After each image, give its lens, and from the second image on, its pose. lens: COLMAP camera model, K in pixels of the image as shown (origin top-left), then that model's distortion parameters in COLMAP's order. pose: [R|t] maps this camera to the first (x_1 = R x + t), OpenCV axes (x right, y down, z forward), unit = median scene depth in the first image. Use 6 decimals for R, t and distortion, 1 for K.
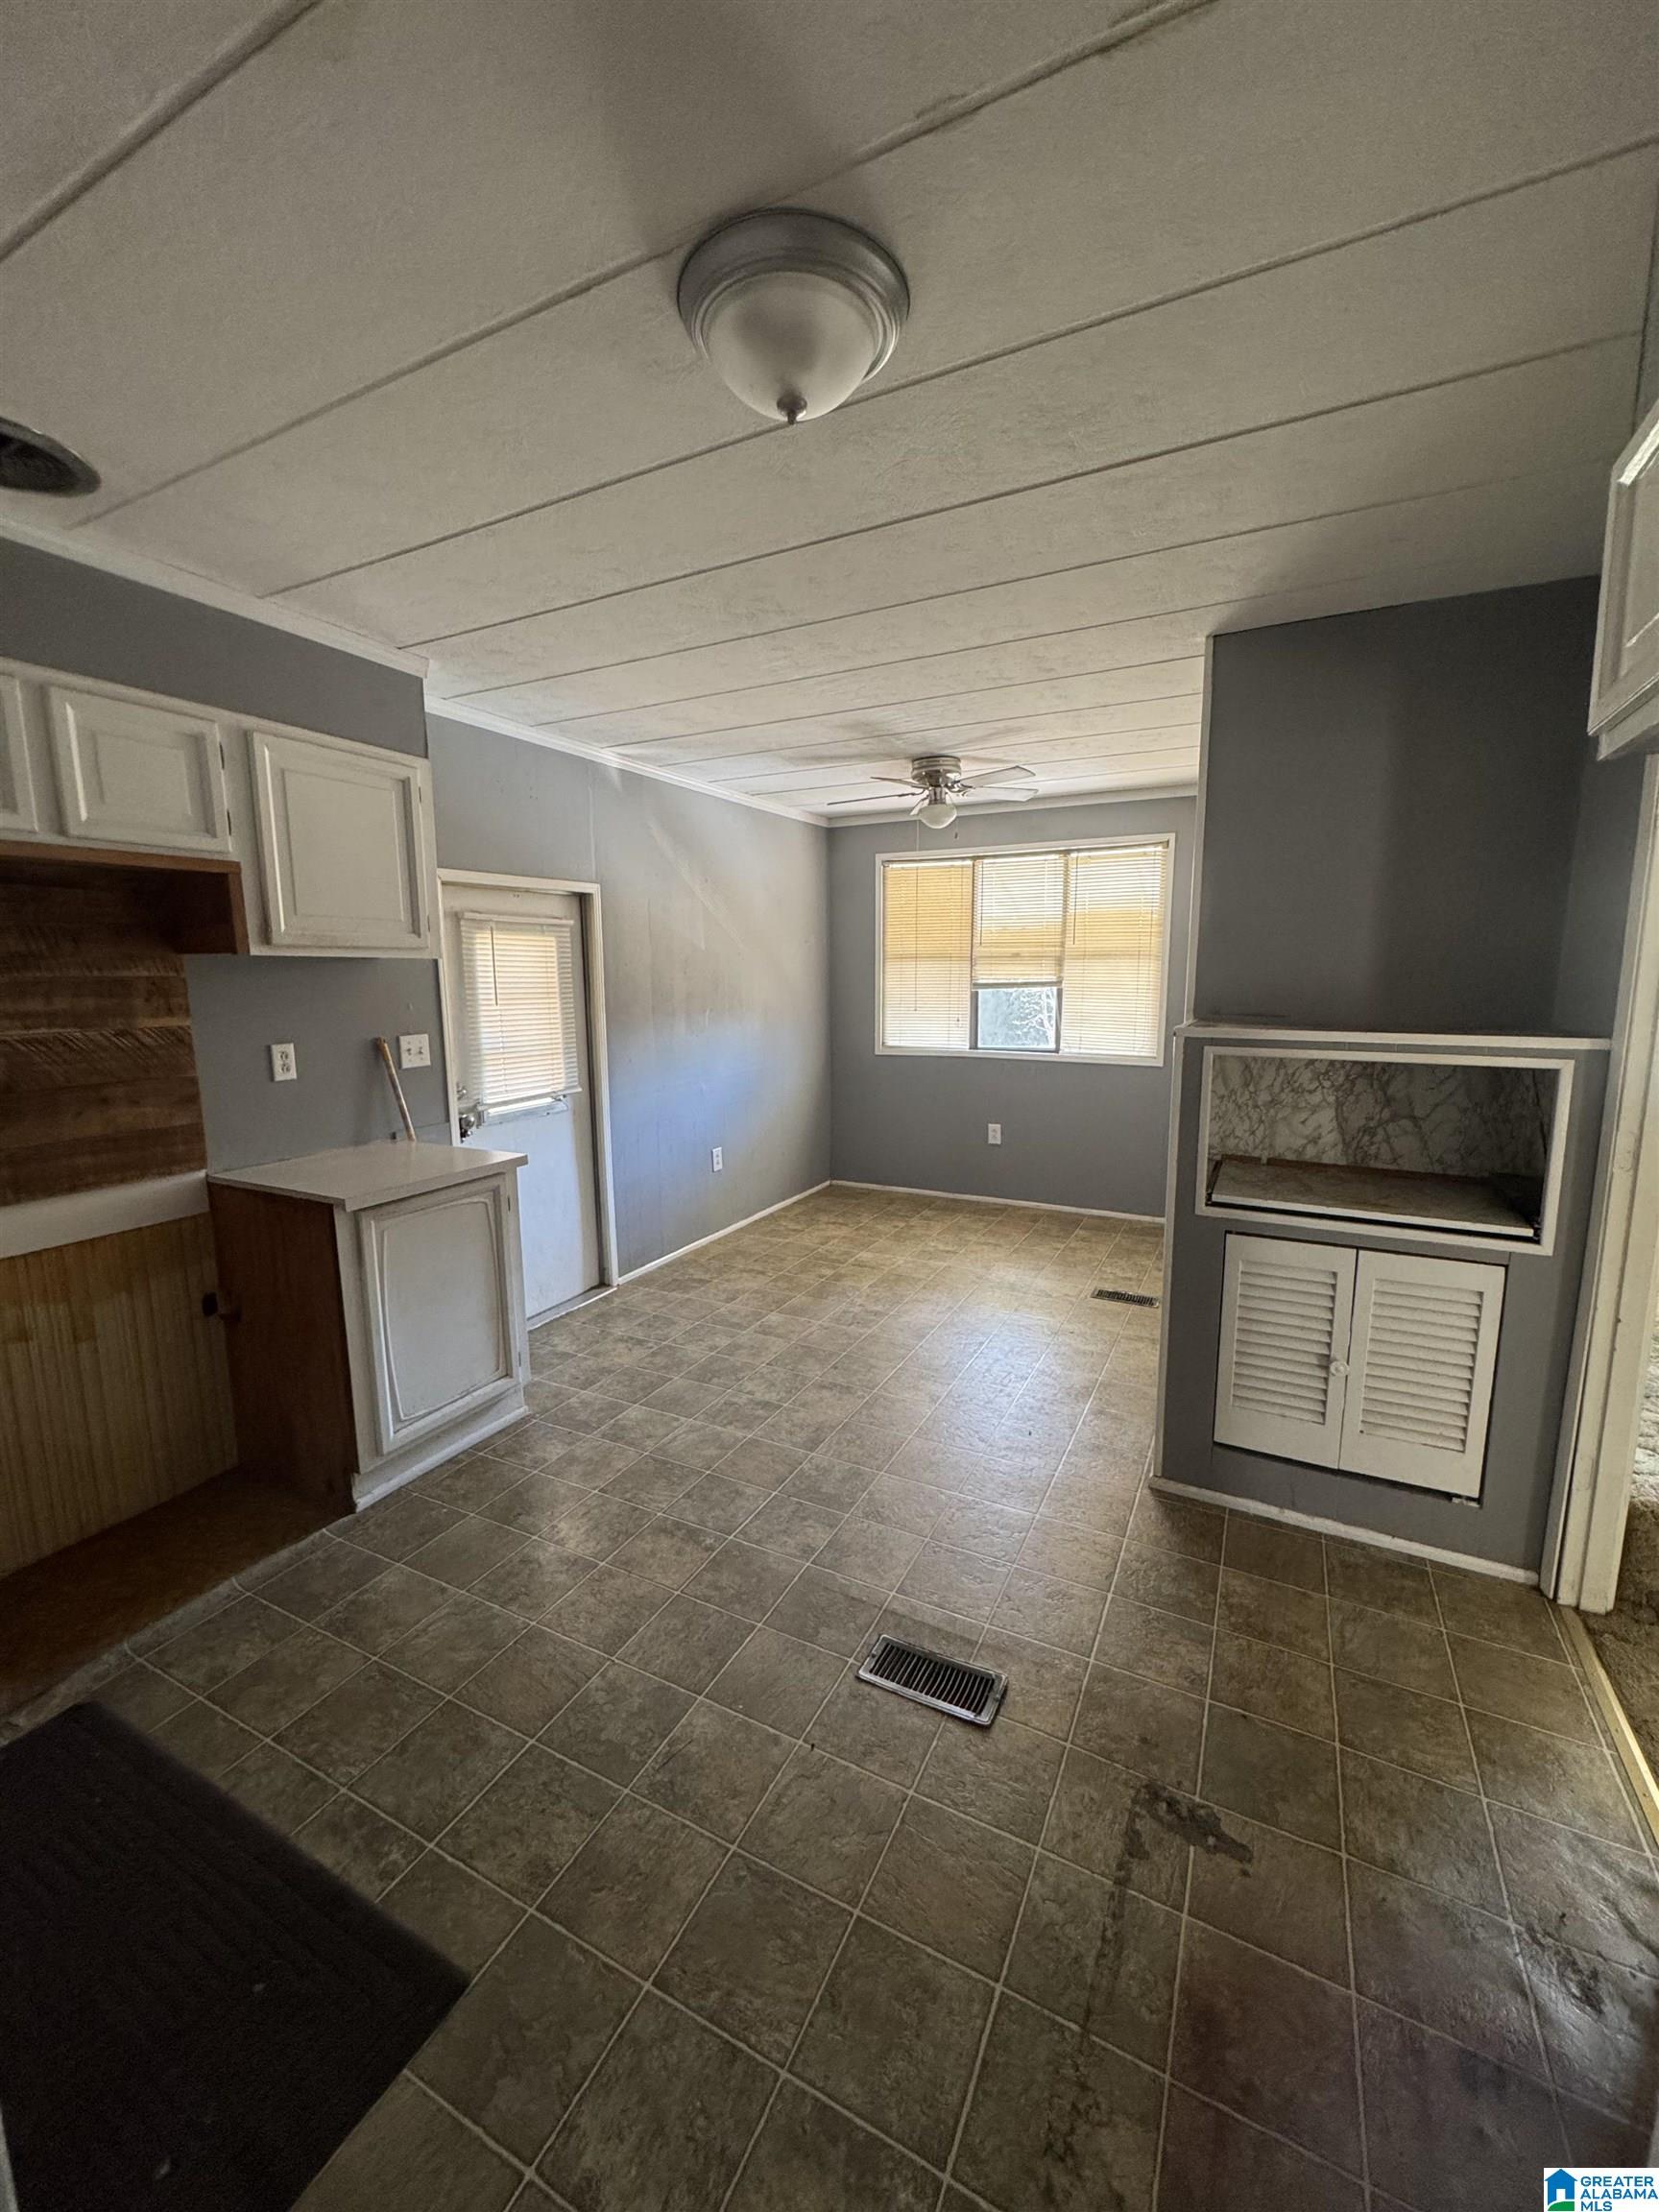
lens RADIAL K [[881.5, 0, 830.9], [0, 881.5, 1104.3], [0, 0, 1]] dist [-0.001326, 0.000521]
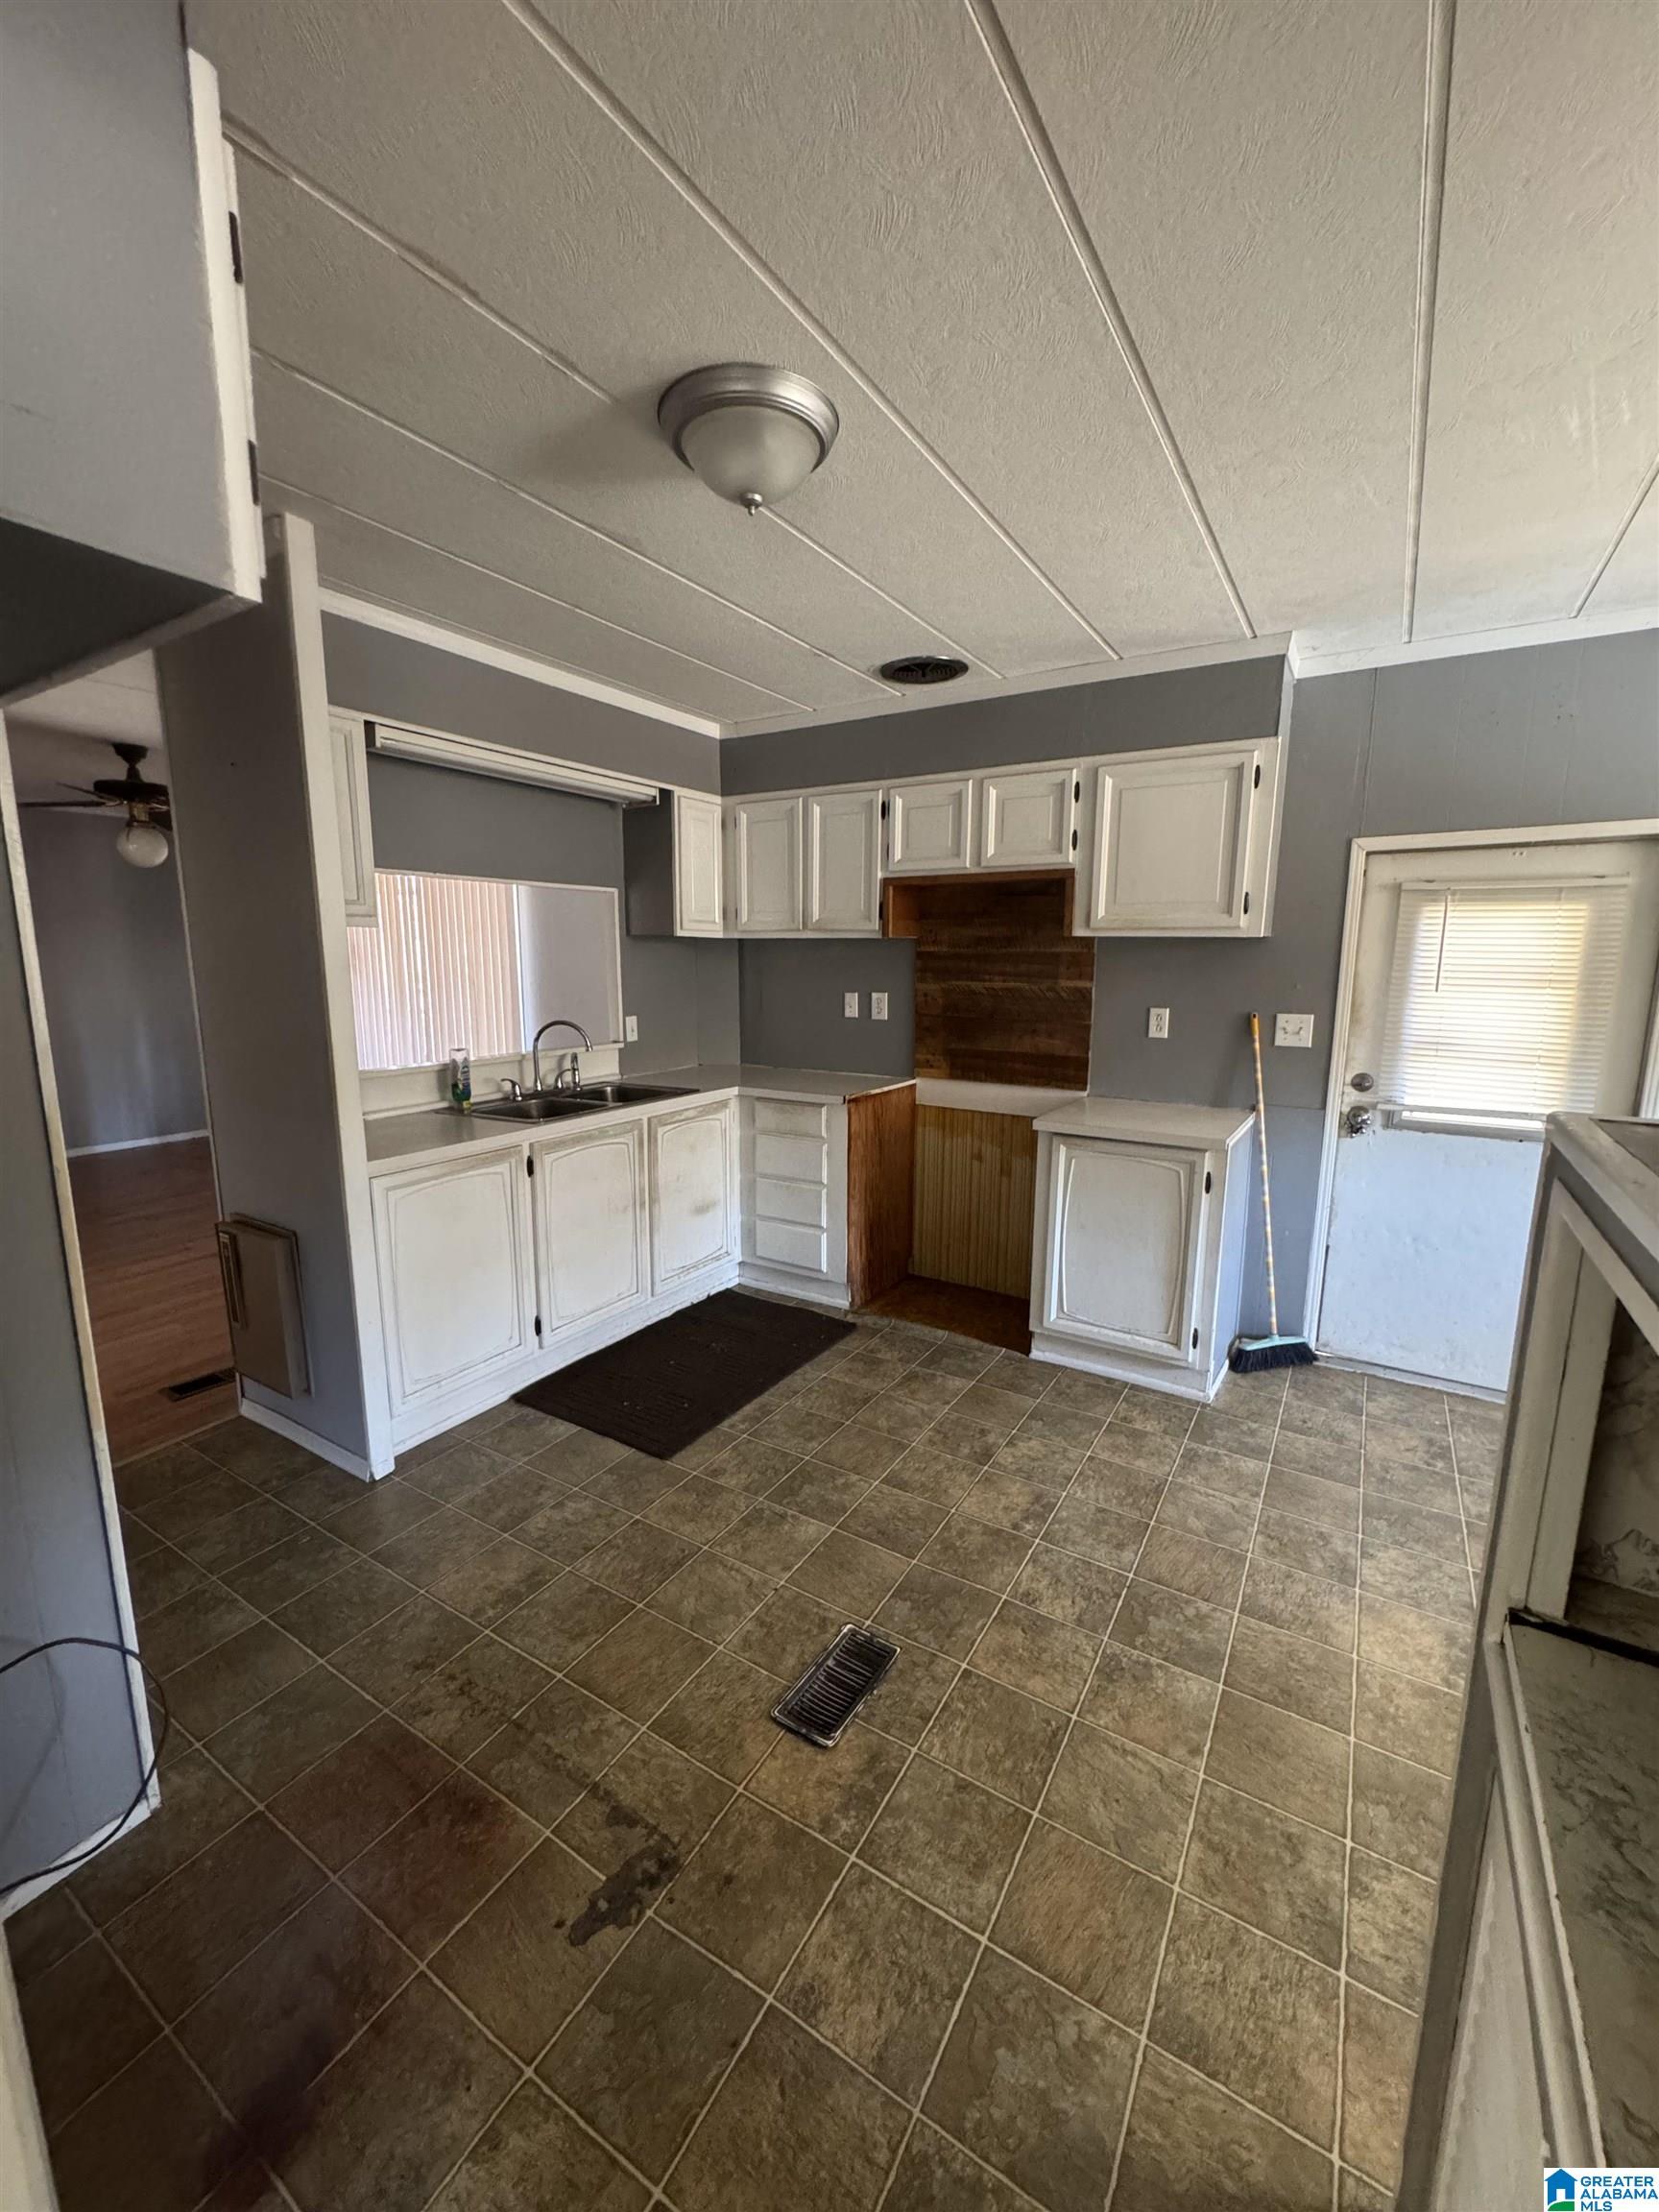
lens RADIAL K [[881.5, 0, 830.9], [0, 881.5, 1104.3], [0, 0, 1]] dist [-0.001326, 0.000521]
pose [[-0.079368, 0.173552, -0.981621, 0.540771], [-0.156621, 0.970326, 0.184219, -0.078040], [0.984465, 0.168364, -0.049831, 0.530270]]
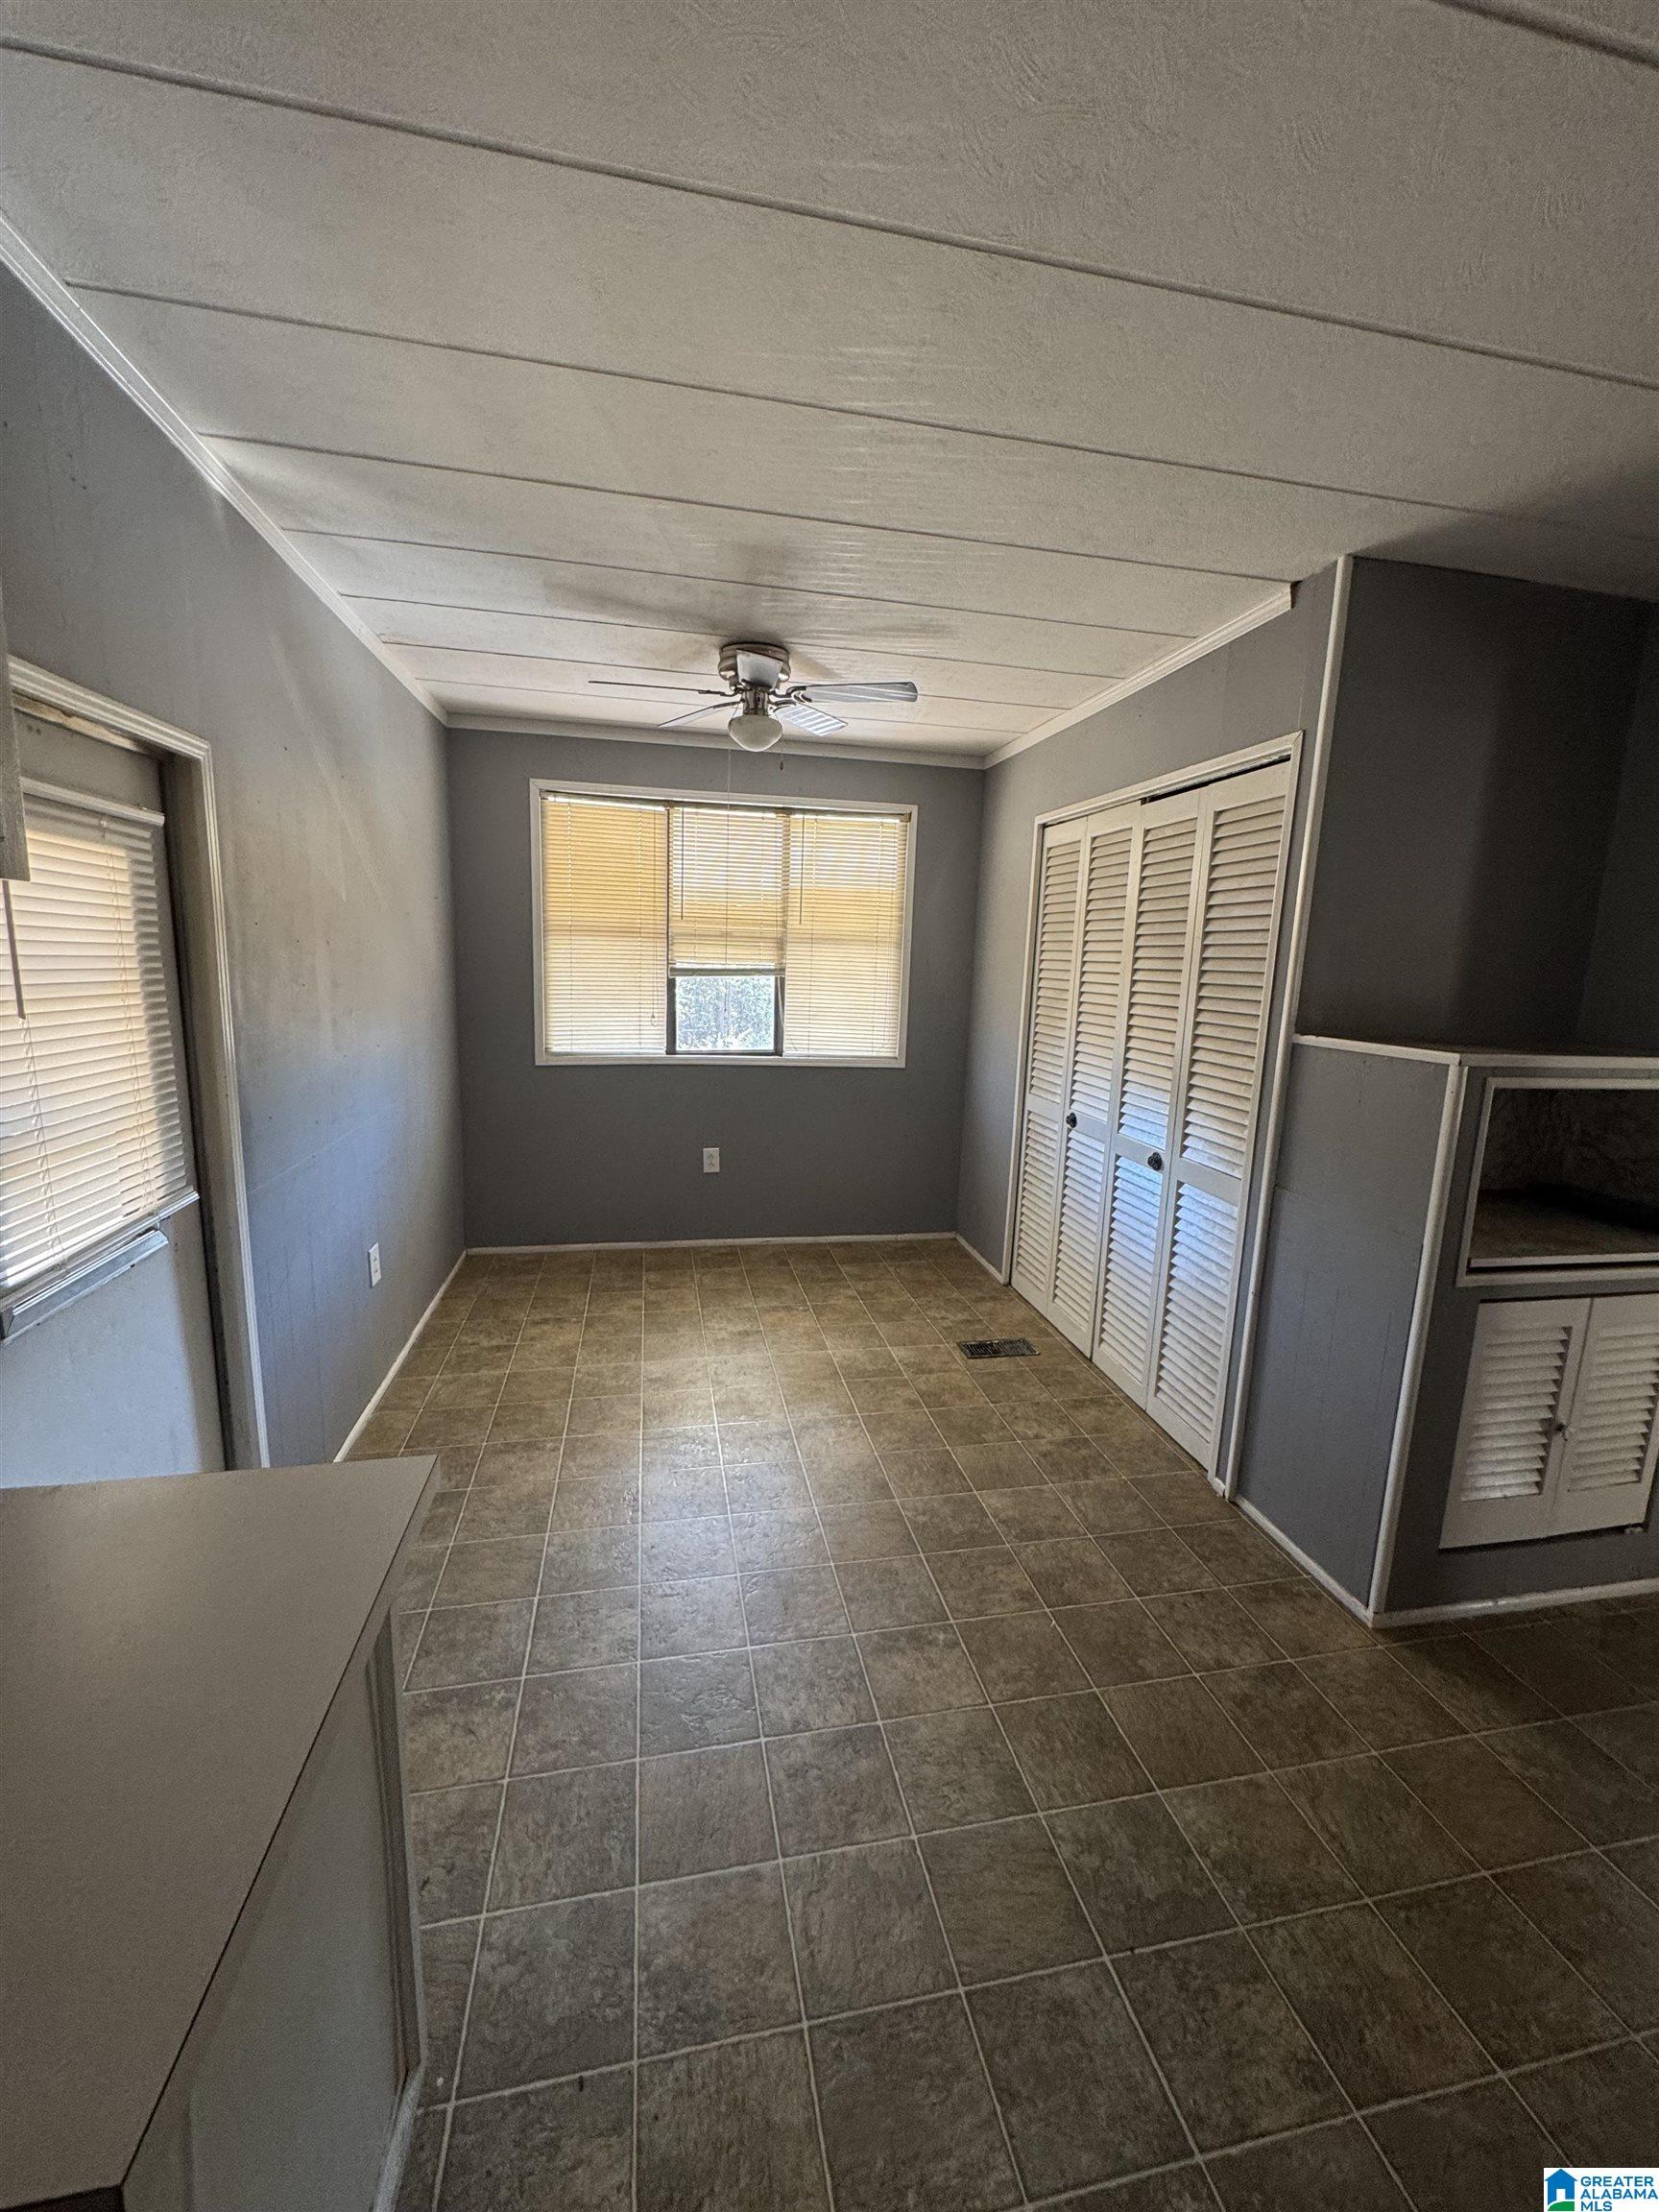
lens RADIAL K [[880.5, 0, 832.0], [0, 880.5, 1103.8], [0, 0, 1]] dist [0.000706, -0.000147]
pose [[0.777827, -0.072950, 0.624231, -0.372052], [0.056807, 0.997336, 0.045768, -0.079221], [-0.625906, -0.000139, 0.779898, 0.533943]]
